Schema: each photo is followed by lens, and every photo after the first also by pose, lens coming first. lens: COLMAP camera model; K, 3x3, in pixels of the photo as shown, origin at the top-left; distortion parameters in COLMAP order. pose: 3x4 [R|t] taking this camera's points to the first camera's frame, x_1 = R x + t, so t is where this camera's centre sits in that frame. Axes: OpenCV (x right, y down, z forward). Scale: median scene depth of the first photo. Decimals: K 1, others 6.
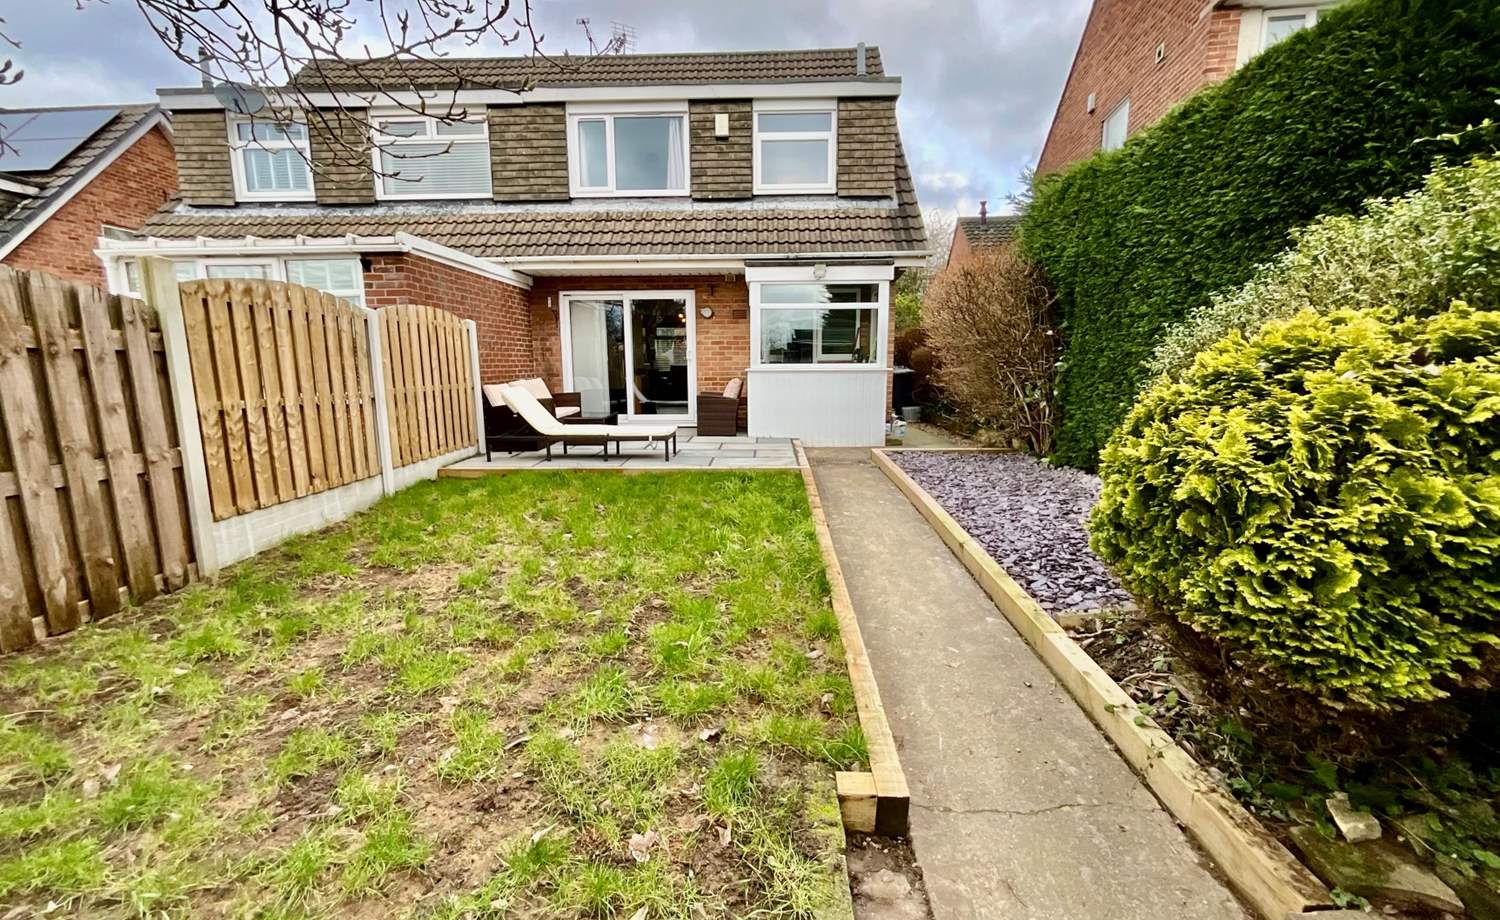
lens RADIAL K [[617.2, 0, 754.2], [0, 617.2, 462.2], [0, 0, 1]] dist [-0.003507, 0.001779]
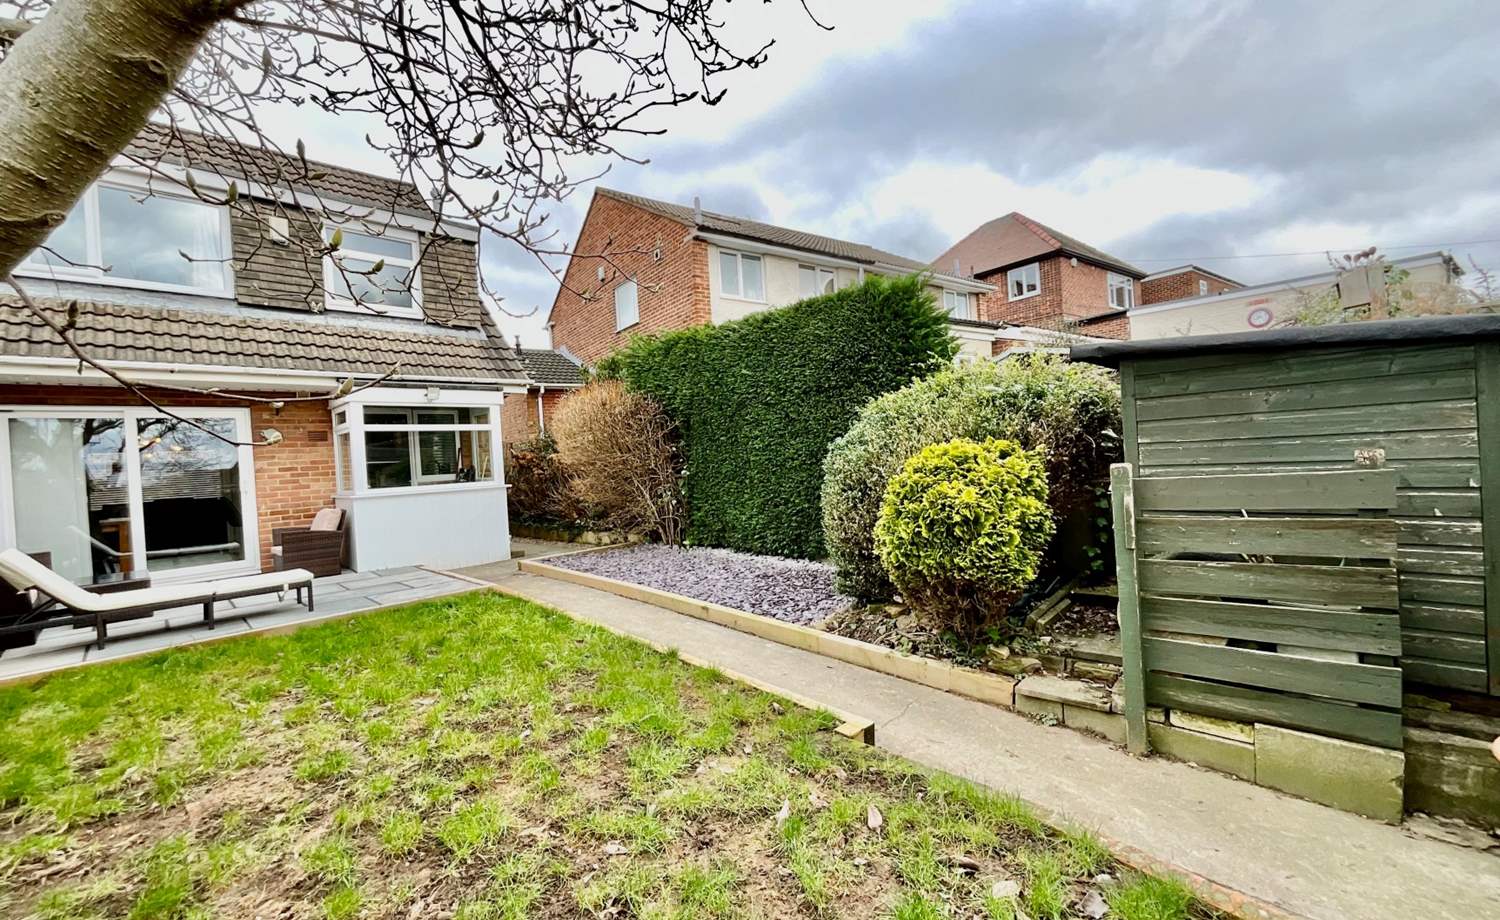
lens RADIAL K [[617.2, 0, 734.1], [0, 617.2, 466.2], [0, 0, 1]] dist [-0.003507, 0.001779]
pose [[0.688415, -0.044943, 0.723923, -0.315127], [0.171343, 0.979906, -0.102104, -0.009836], [-0.704788, 0.194329, 0.682283, -0.004850]]
